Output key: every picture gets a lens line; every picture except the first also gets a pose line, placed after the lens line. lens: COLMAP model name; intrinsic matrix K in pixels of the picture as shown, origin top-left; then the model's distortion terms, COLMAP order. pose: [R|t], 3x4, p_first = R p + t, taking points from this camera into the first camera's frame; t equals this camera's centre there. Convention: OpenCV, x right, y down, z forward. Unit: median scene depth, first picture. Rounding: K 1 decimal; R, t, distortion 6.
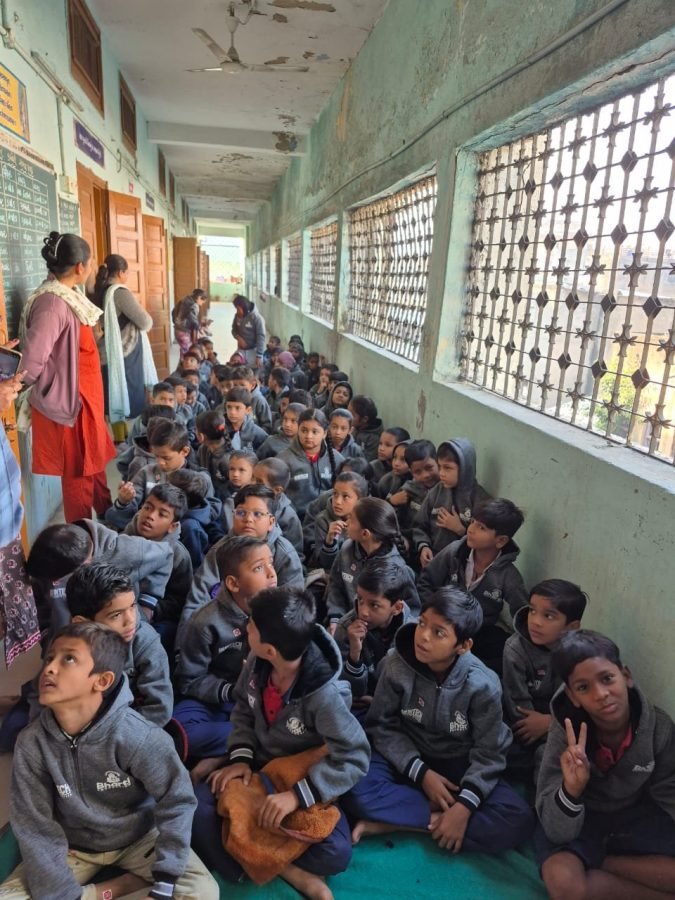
lens RADIAL K [[660.3, 0, 325.5], [0, 660.3, 452.7], [0, 0, 1]] dist [0.087900, -0.091760]
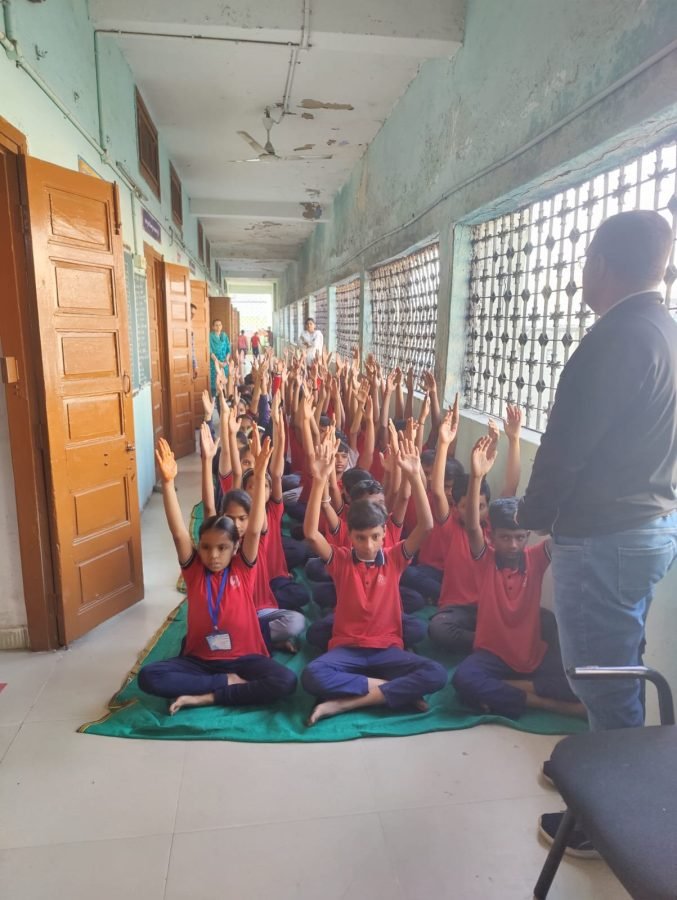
lens RADIAL K [[646.5, 0, 329.6], [0, 646.5, 454.6], [0, 0, 1]] dist [0.084526, -0.079704]
pose [[0.998957, -0.027730, -0.036280, -0.003189], [0.025295, 0.997504, -0.065926, 0.046298], [0.038018, 0.064939, 0.997165, -0.176510]]
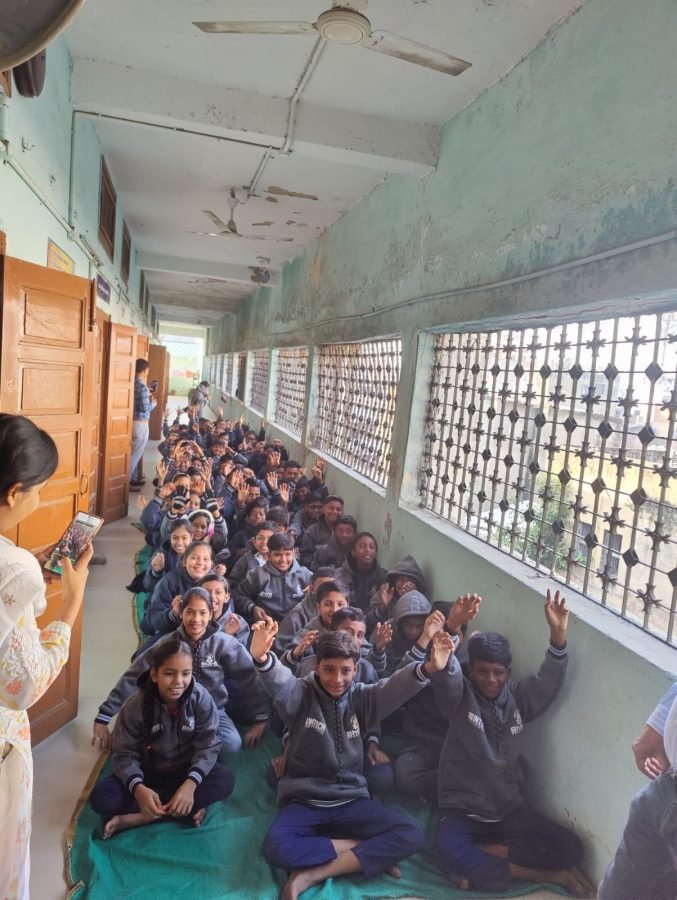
lens RADIAL K [[652.5, 0, 338.5], [0, 652.5, 450.0], [0, 0, 1]] dist [0.029392, 0.005018]
pose [[0.994957, 0.035474, 0.093817, -0.059523], [-0.021297, 0.988757, -0.148008, -0.033729], [-0.098013, 0.145264, 0.984526, -0.163877]]
